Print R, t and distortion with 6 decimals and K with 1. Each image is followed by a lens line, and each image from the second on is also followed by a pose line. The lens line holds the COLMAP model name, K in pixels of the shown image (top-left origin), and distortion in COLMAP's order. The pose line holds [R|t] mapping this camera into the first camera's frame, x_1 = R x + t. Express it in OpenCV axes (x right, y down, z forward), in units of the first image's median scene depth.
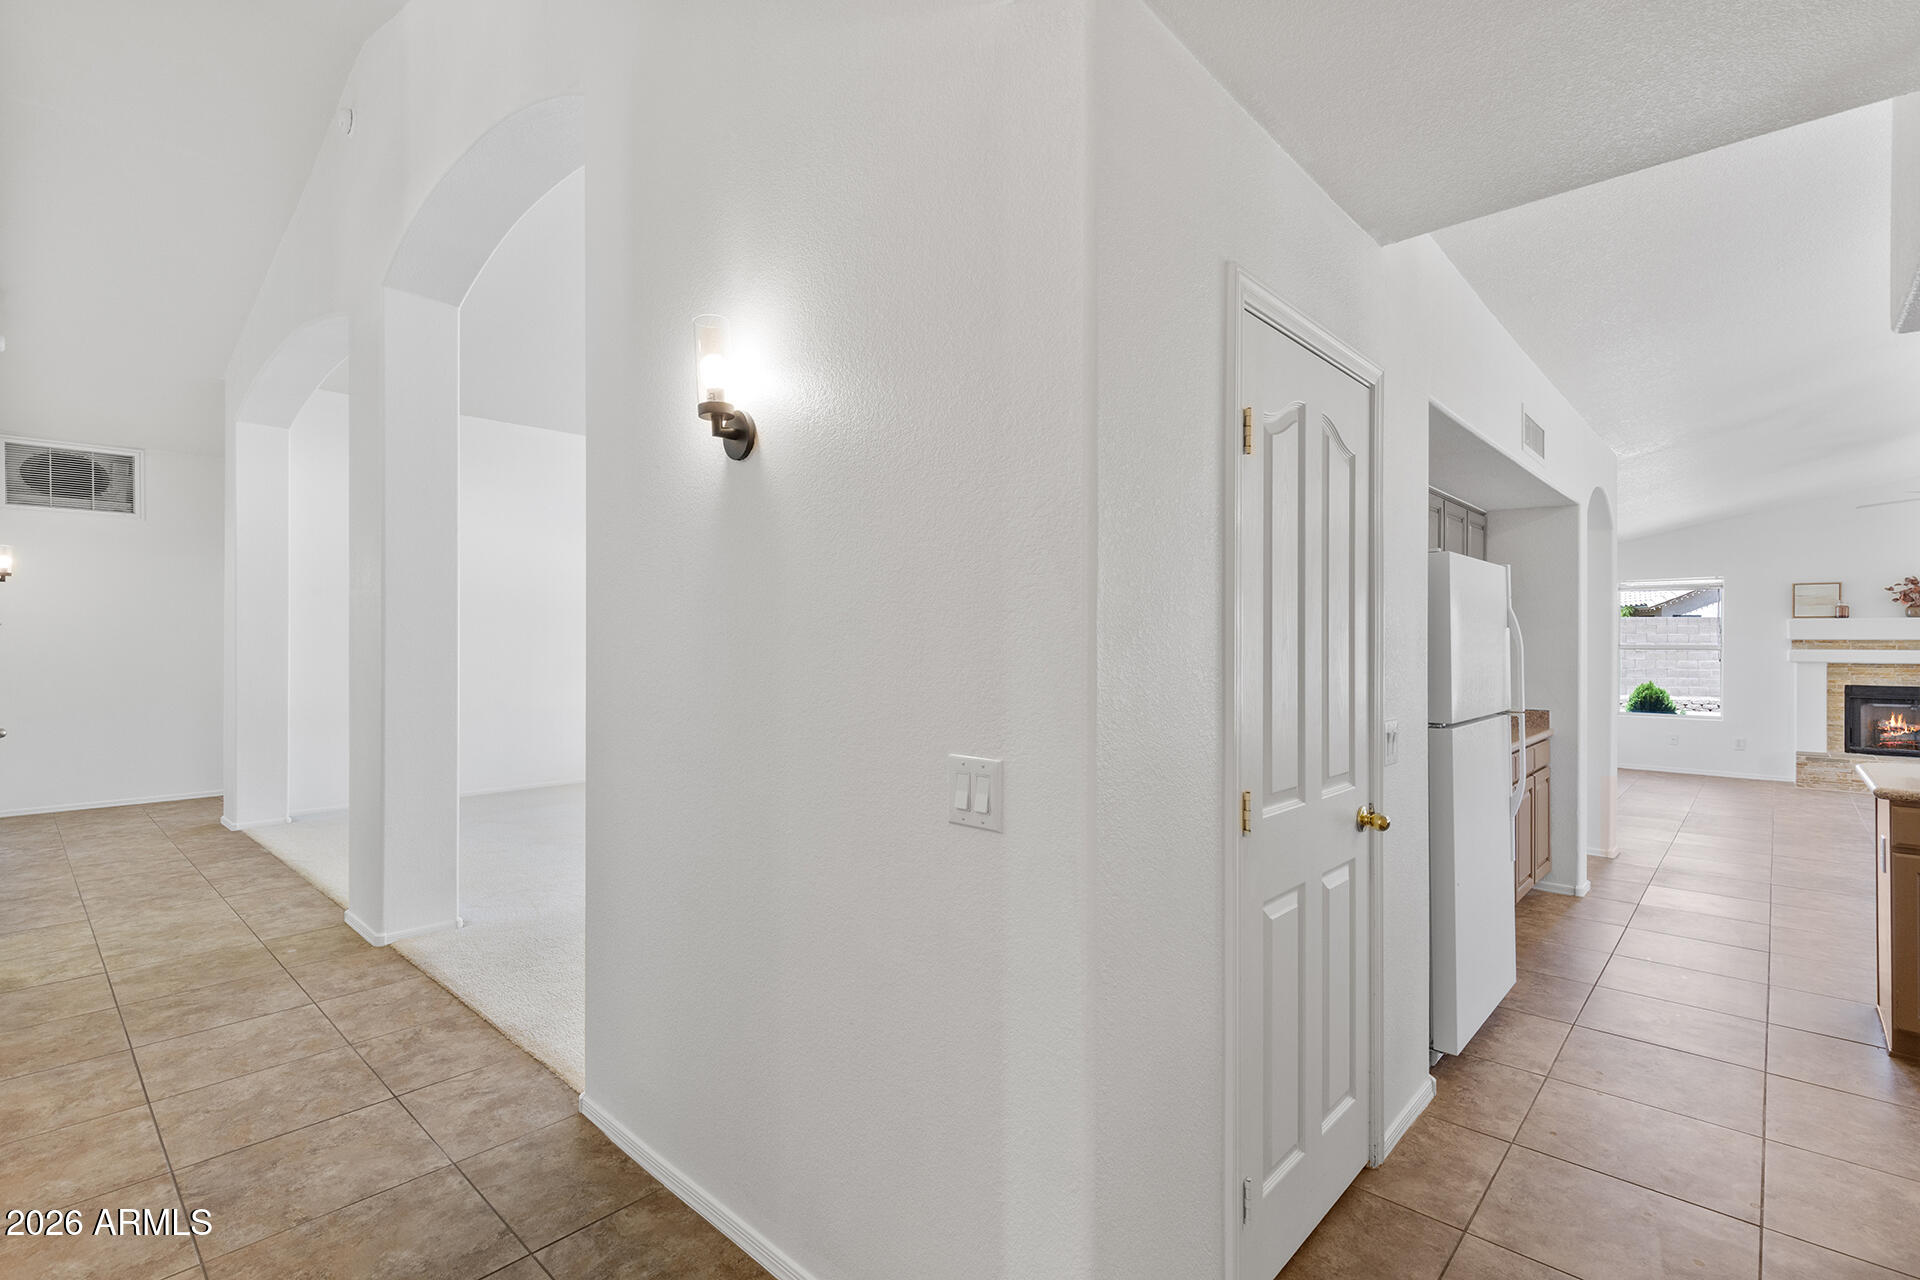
lens RADIAL K [[873.0, 0, 957.6], [0, 873.0, 638.1], [0, 0, 1]] dist [0.002435, 0.000504]
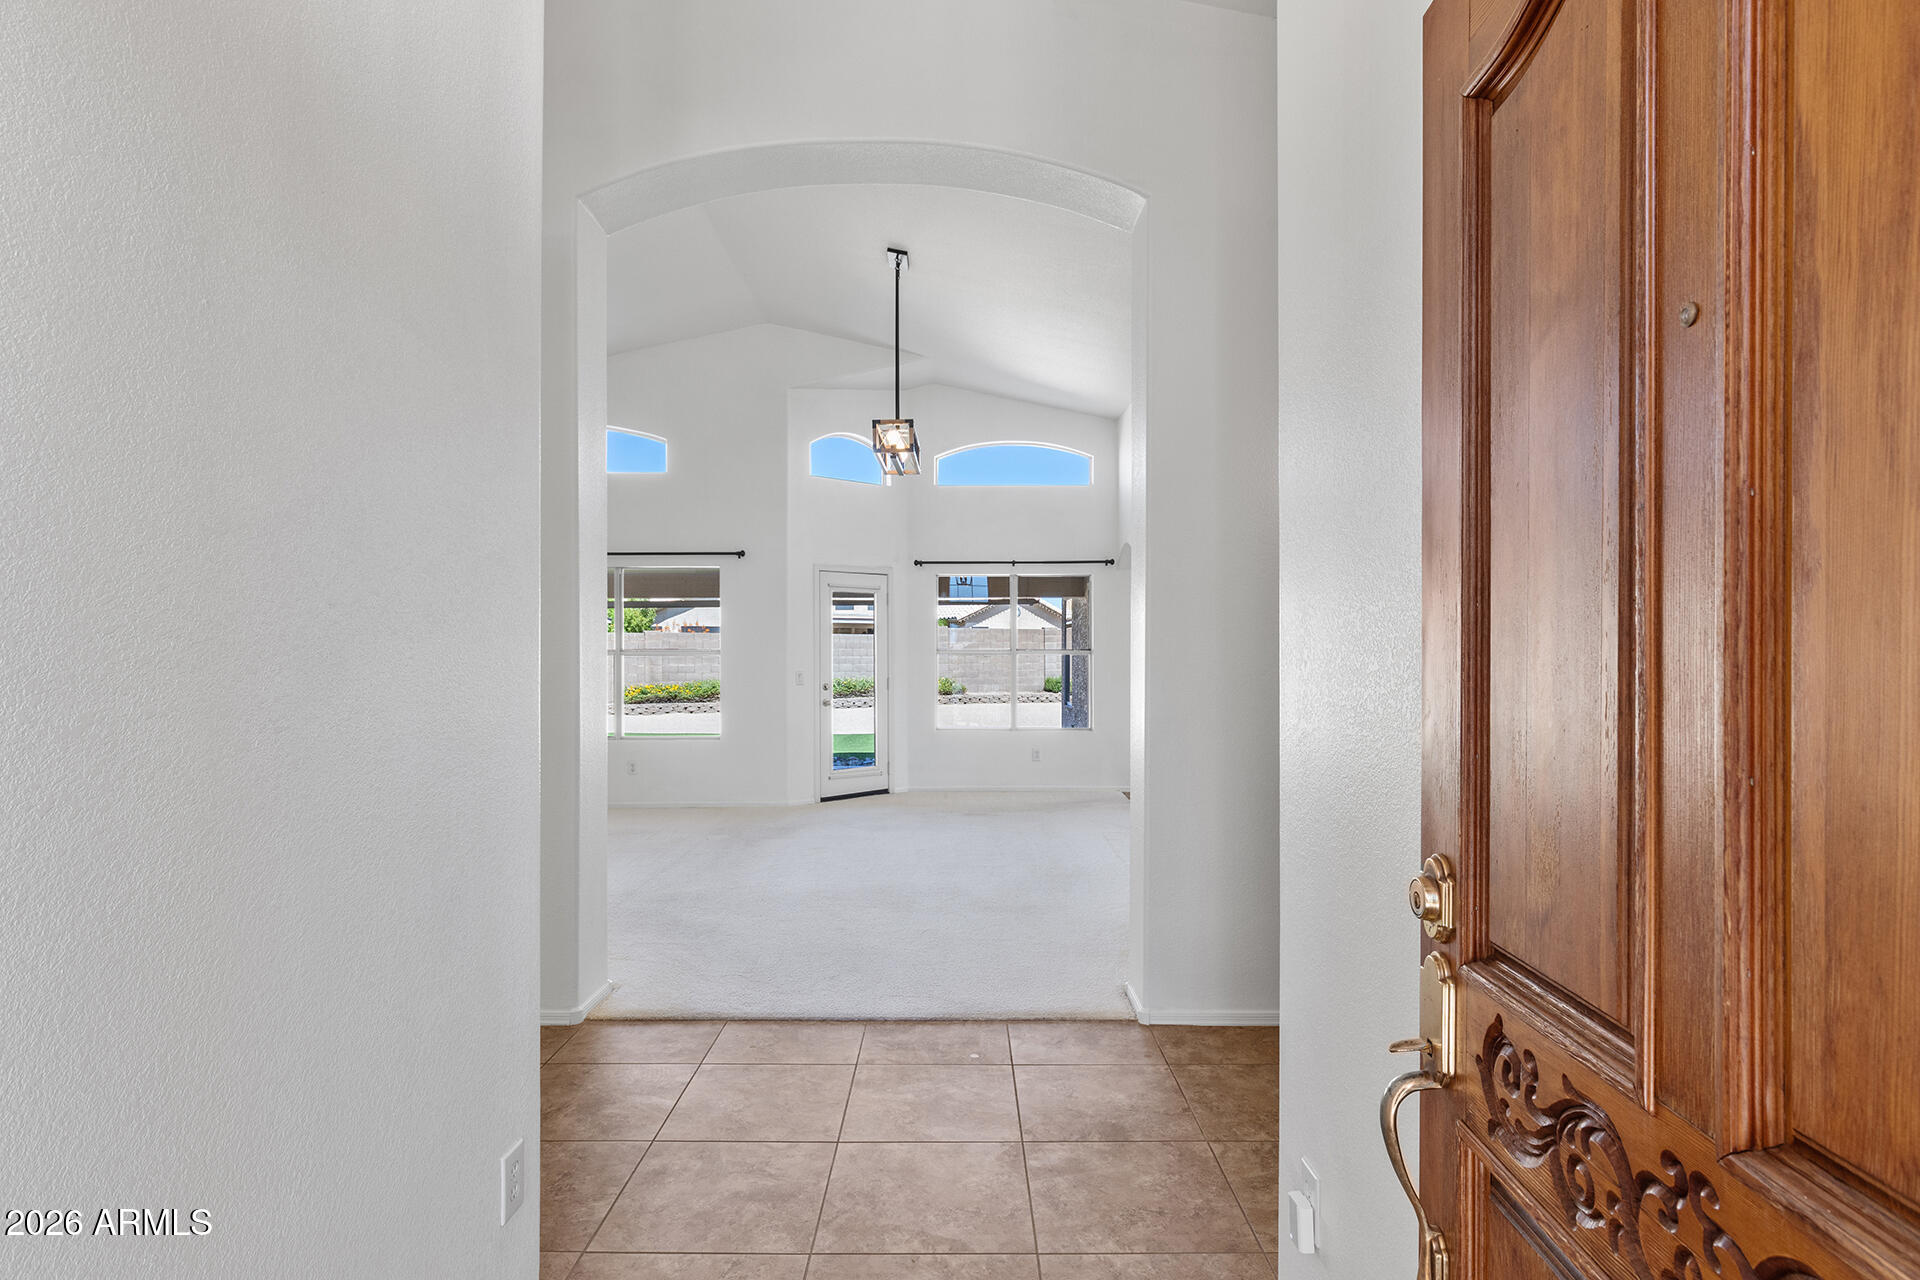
lens RADIAL K [[980.0, 0, 953.8], [0, 980.0, 647.0], [0, 0, 1]] dist [0.000948, 0.000123]
pose [[0.740668, 0.003335, 0.671863, -1.397589], [-0.006463, 0.999977, 0.002161, 0.004221], [-0.671840, -0.005943, 0.740672, 0.140742]]
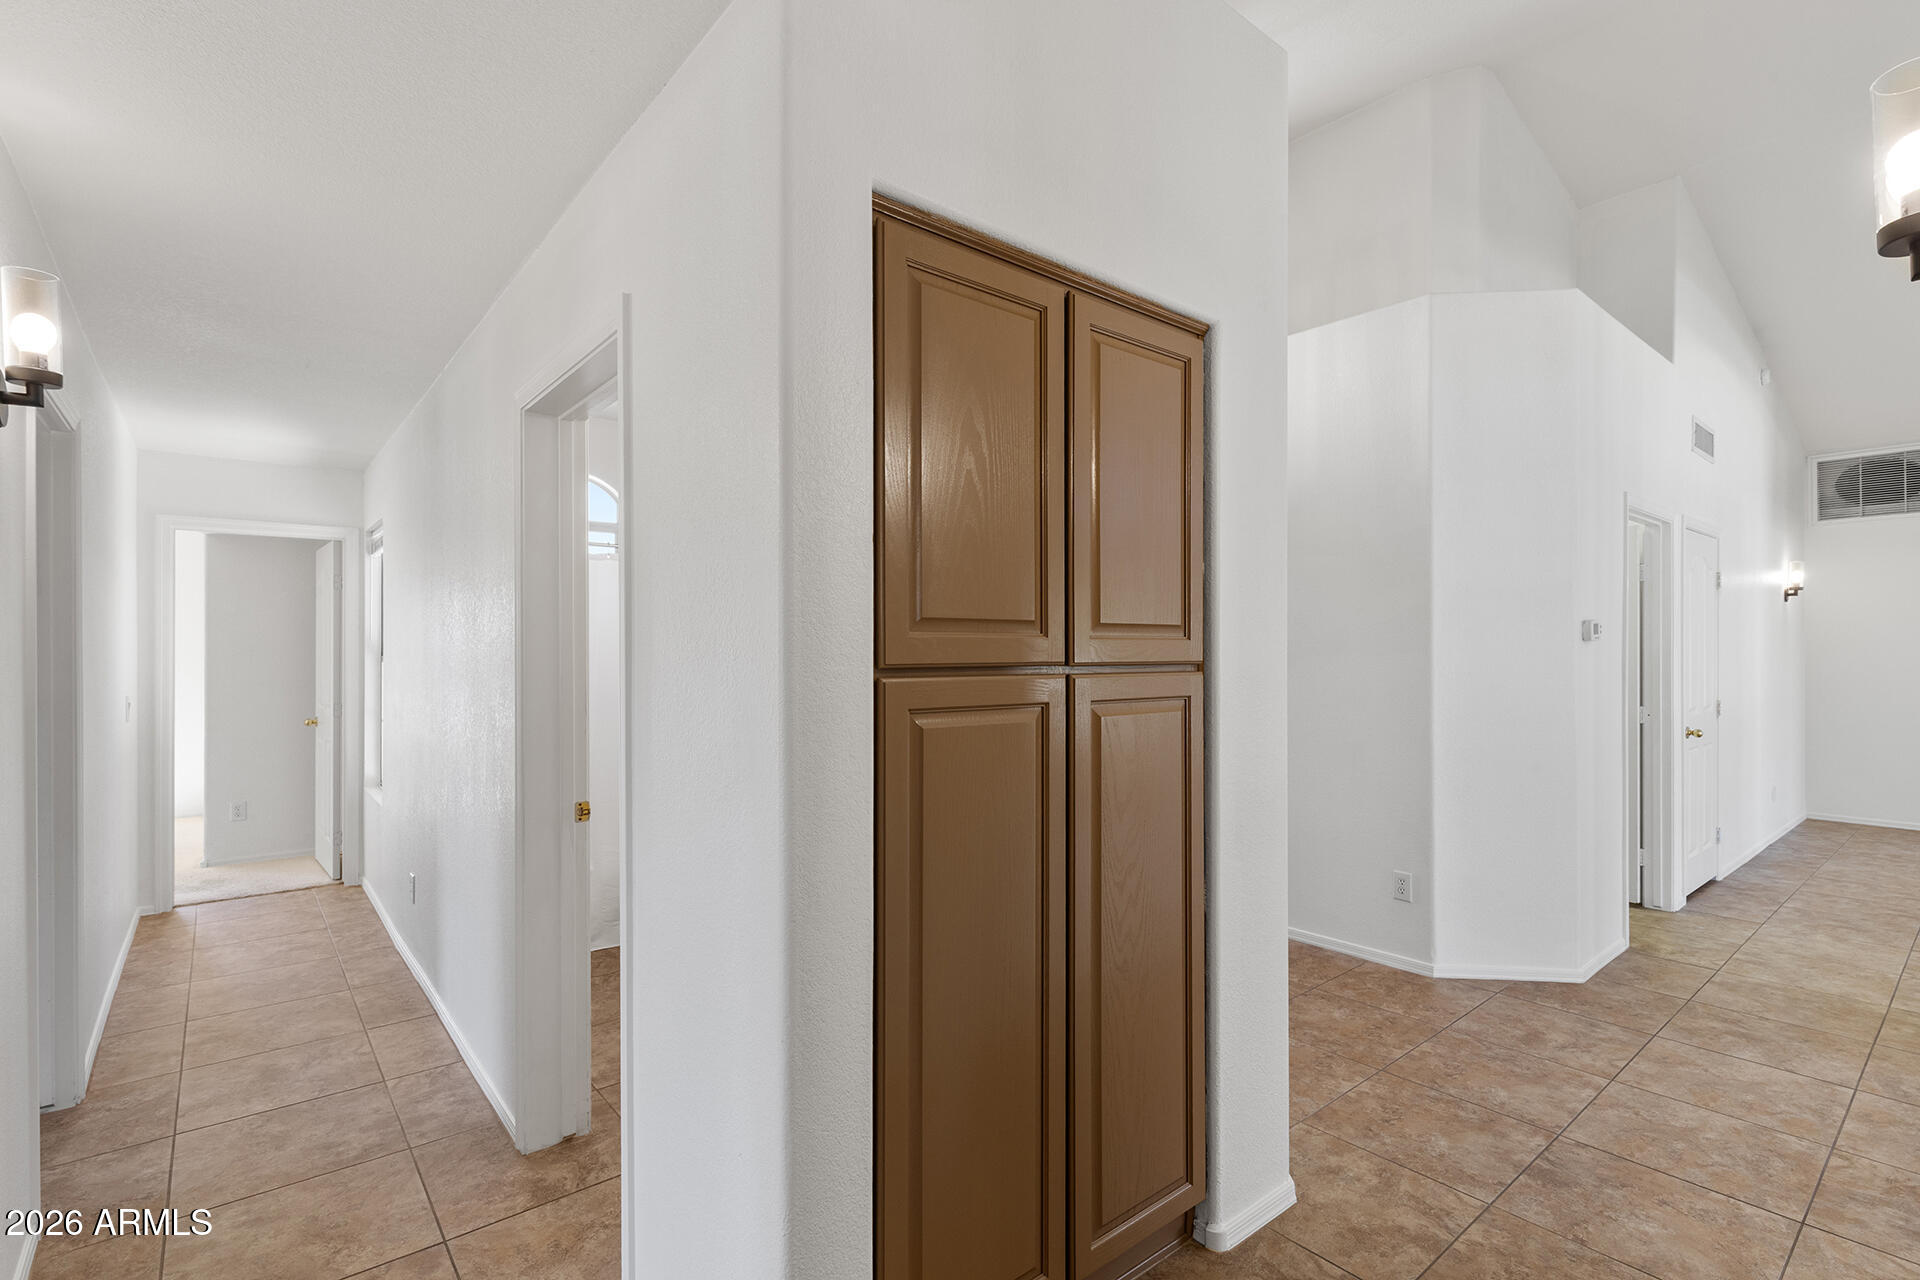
lens RADIAL K [[873.0, 0, 954.5], [0, 873.0, 648.9], [0, 0, 1]] dist [0.002435, 0.000504]
pose [[-0.116329, -0.001650, -0.993209, 0.216074], [0.001523, 0.999997, -0.001840, 0.001379], [0.993210, -0.001727, -0.116327, 0.291386]]
